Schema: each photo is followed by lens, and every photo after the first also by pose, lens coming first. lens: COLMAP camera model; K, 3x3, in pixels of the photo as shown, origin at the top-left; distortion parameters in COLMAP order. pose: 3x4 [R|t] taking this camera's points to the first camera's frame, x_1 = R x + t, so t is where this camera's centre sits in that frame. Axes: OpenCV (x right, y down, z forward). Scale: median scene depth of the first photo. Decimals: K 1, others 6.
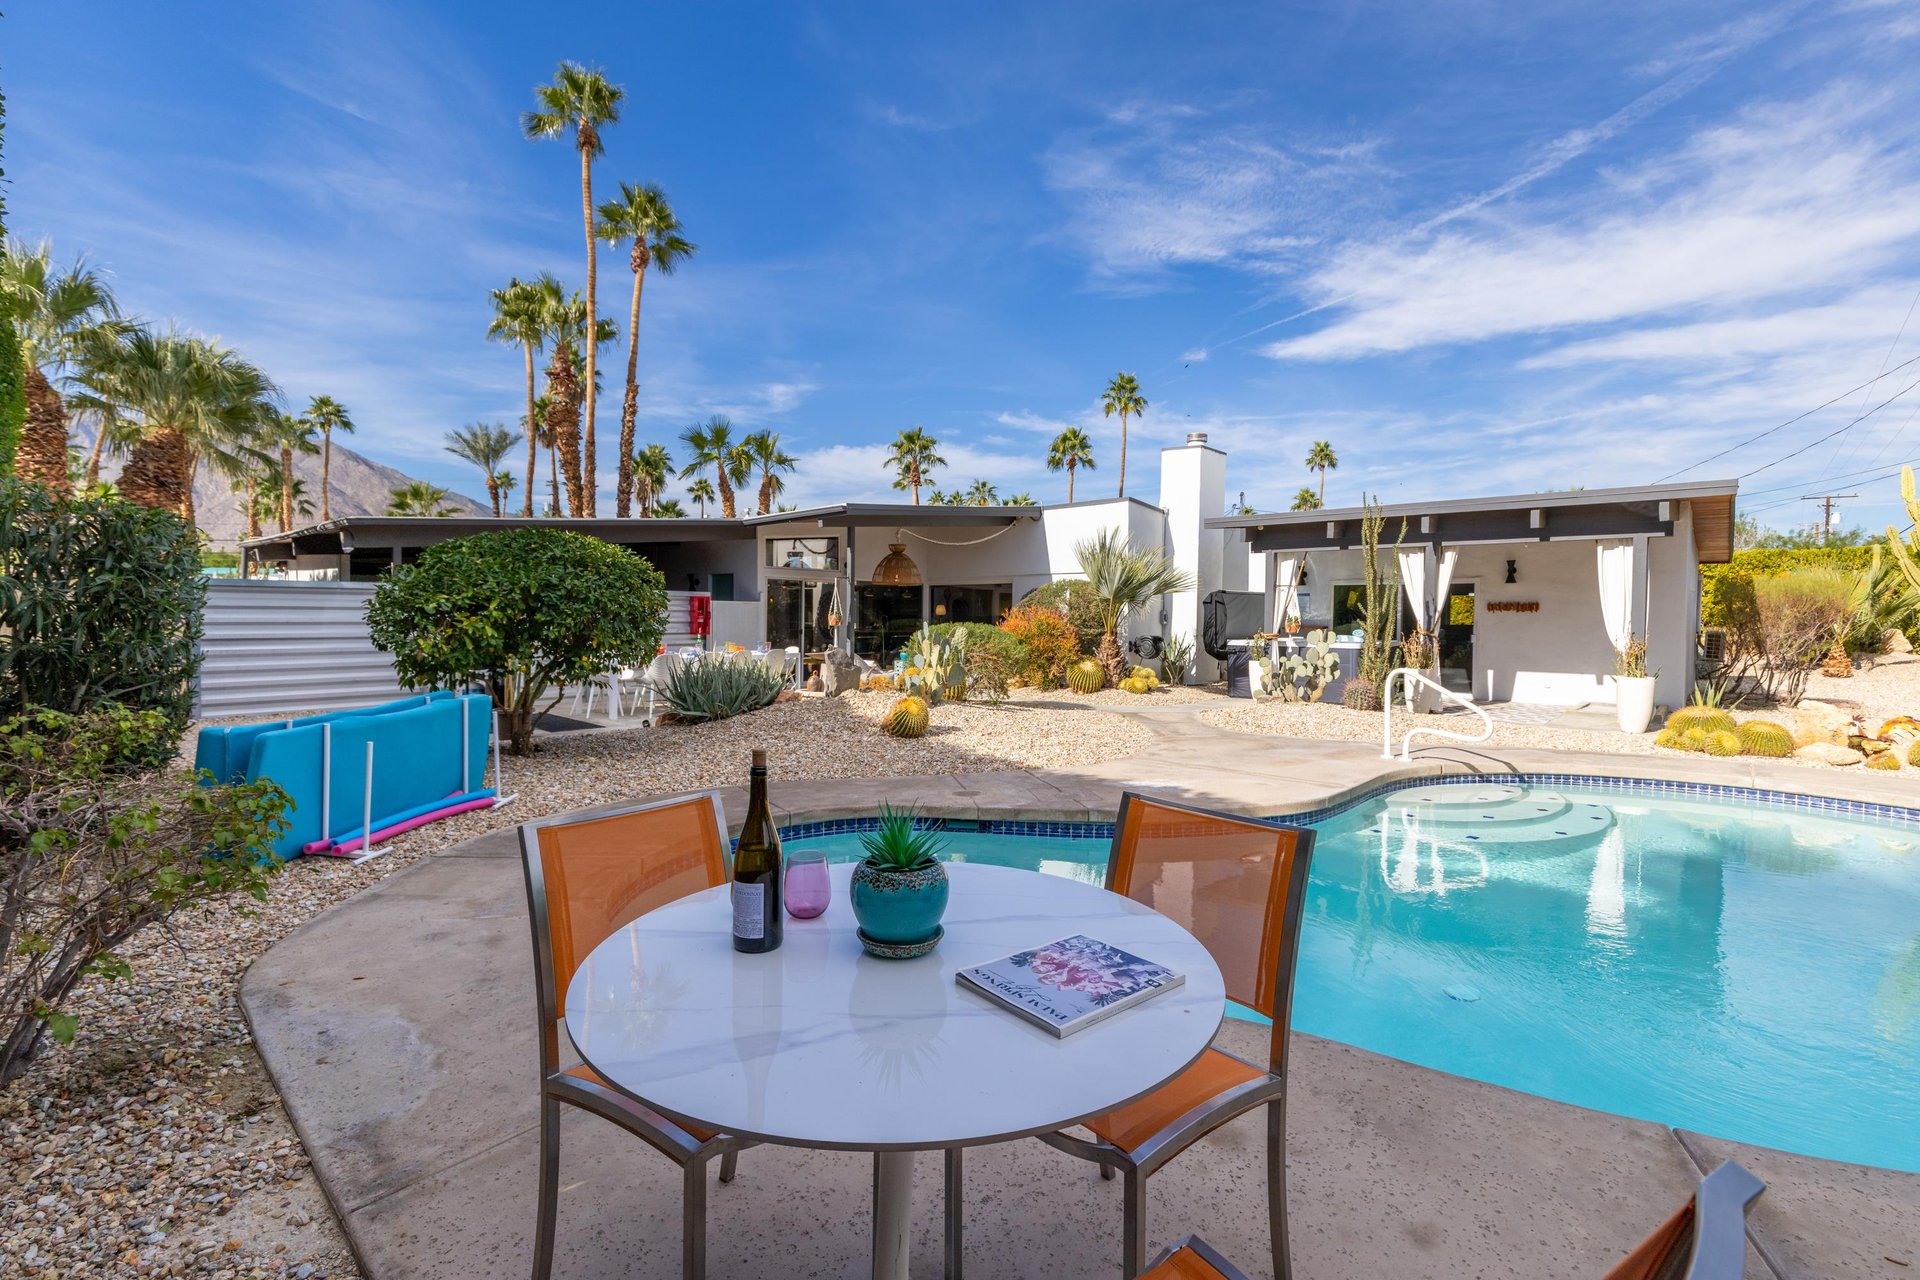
lens RADIAL K [[848.6, 0, 953.4], [0, 848.6, 643.0], [0, 0, 1]] dist [0.003844, 0.000004]
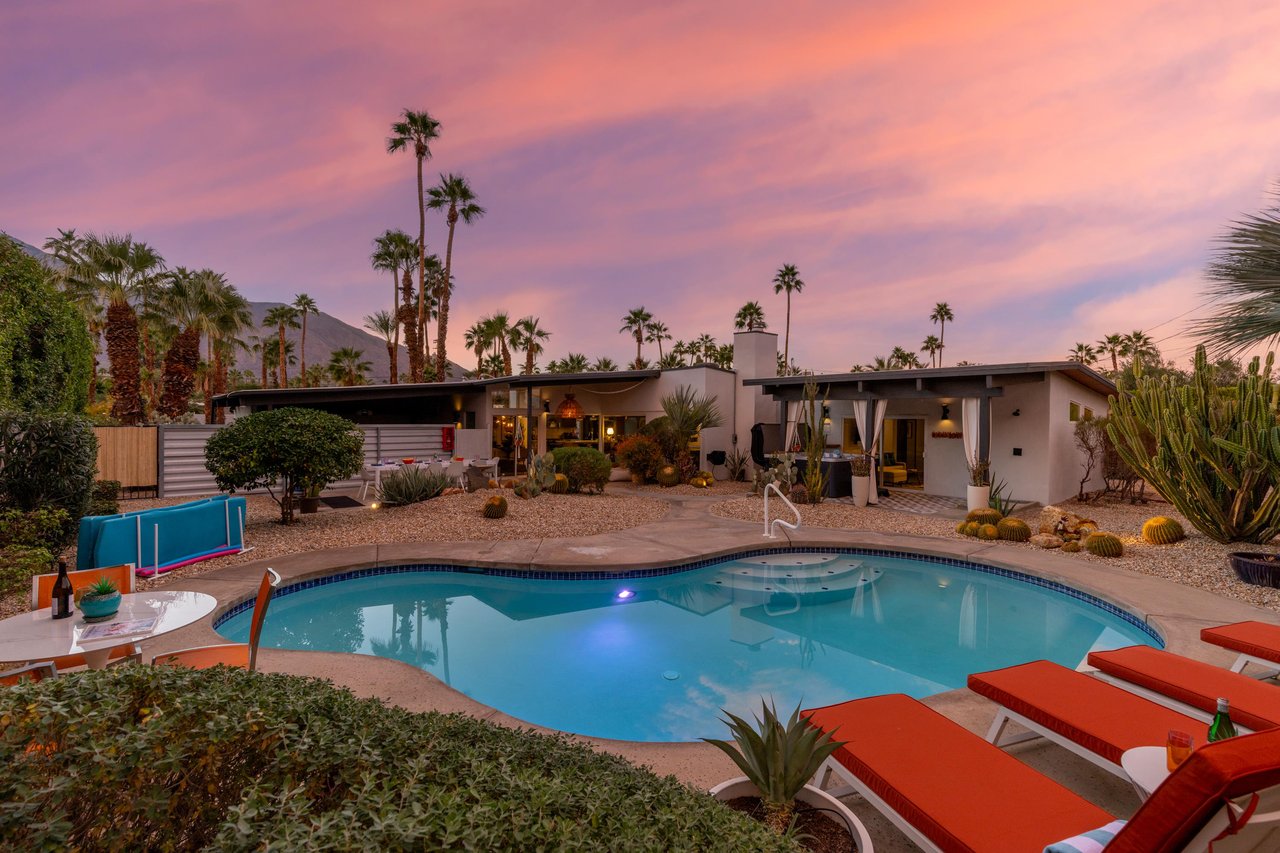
lens RADIAL K [[565.8, 0, 635.6], [0, 565.8, 428.5], [0, 0, 1]] dist [0.003844, 0.000004]
pose [[0.991841, 0.001286, -0.127471, 0.367961], [-0.003397, 0.999861, -0.016348, -0.056008], [0.127432, 0.016647, 0.991708, -0.147477]]
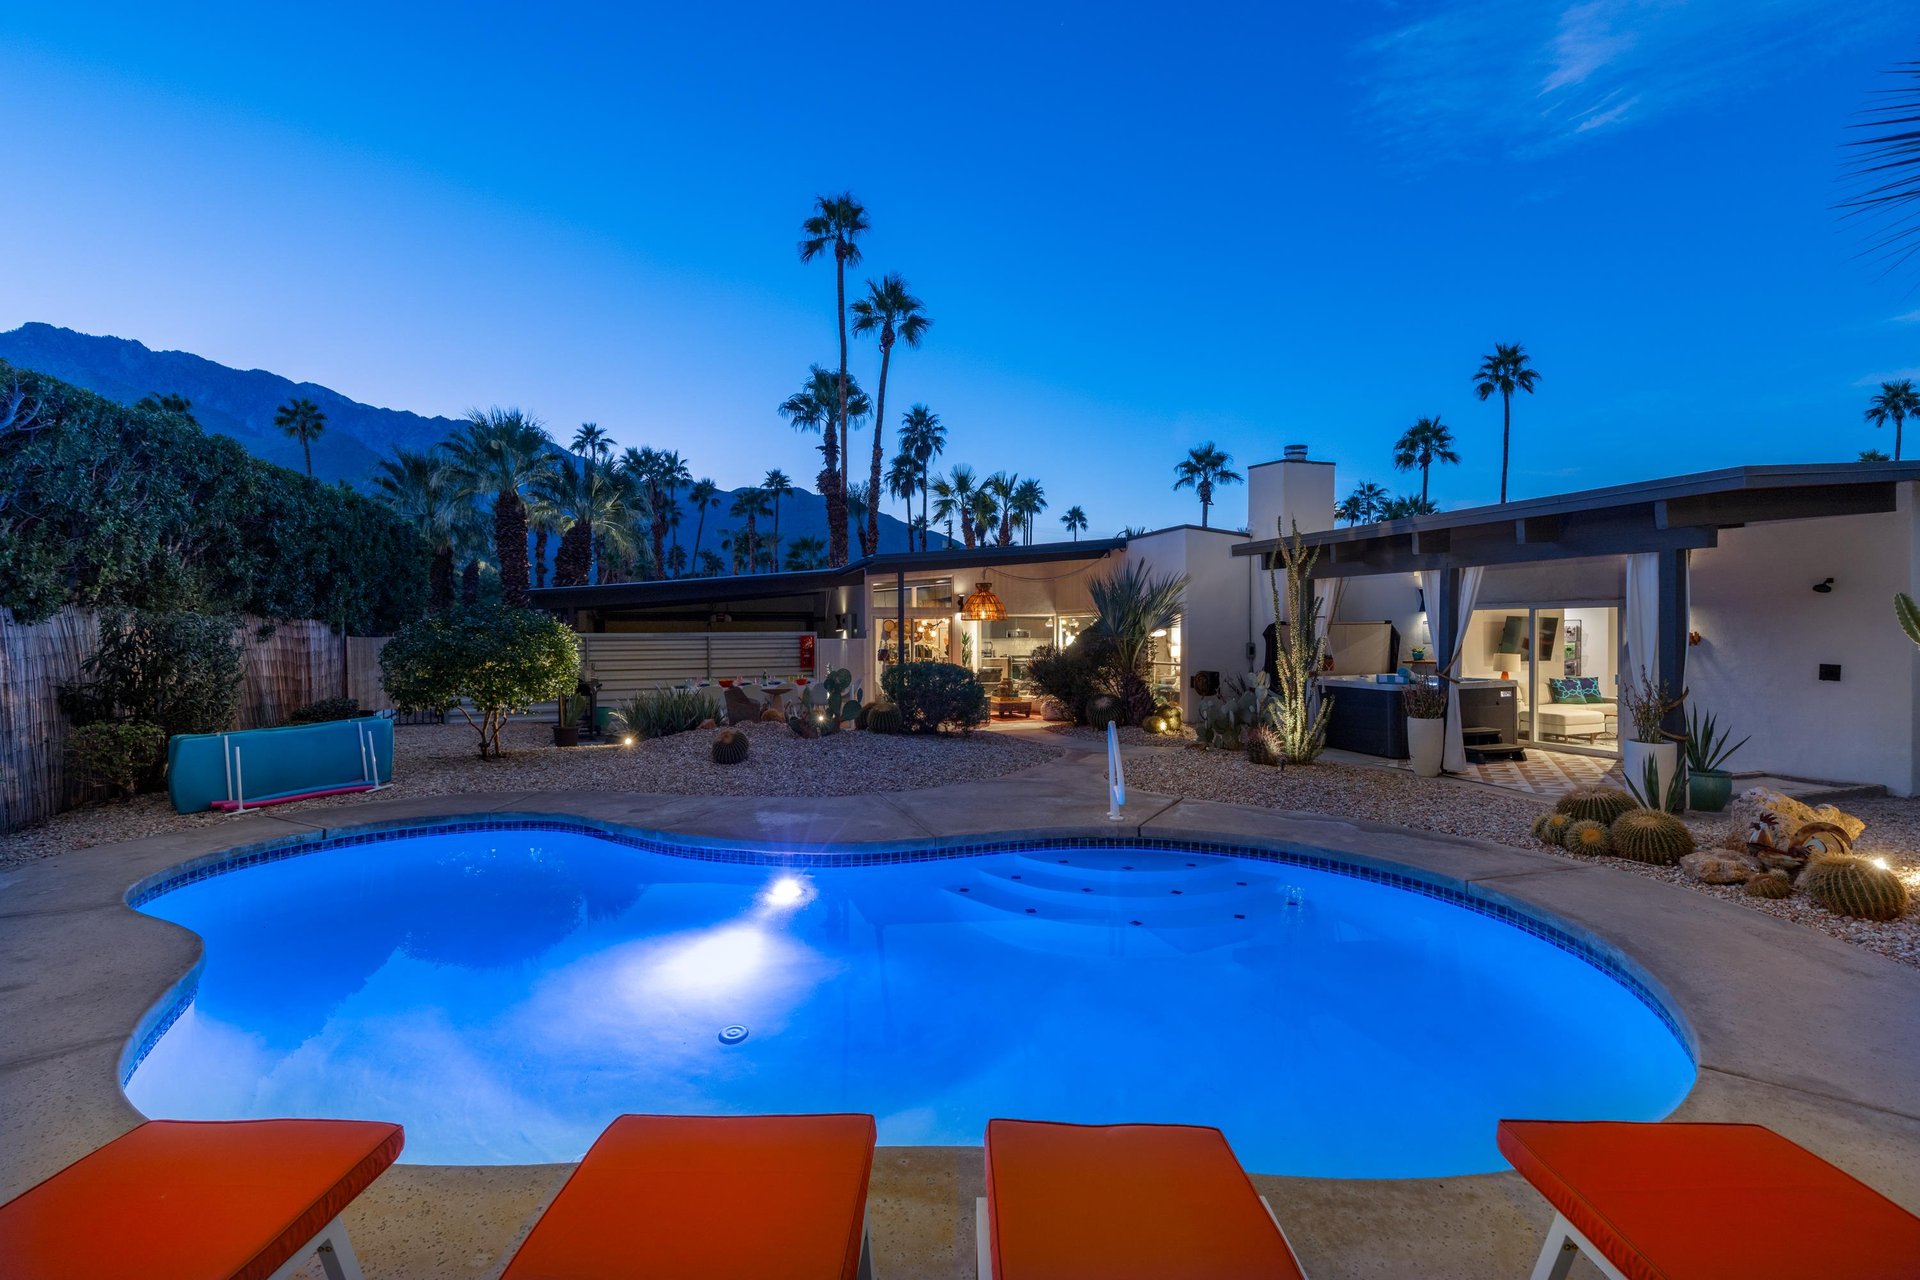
lens RADIAL K [[848.3, 0, 960.0], [0, 848.3, 640.0], [0, 0, 1]] dist [0.011603, -0.005778]
pose [[0.879830, -0.008961, -0.475204, 0.754479], [-0.002606, 0.999716, -0.023677, -0.033557], [0.475281, 0.022070, 0.879557, 0.082457]]
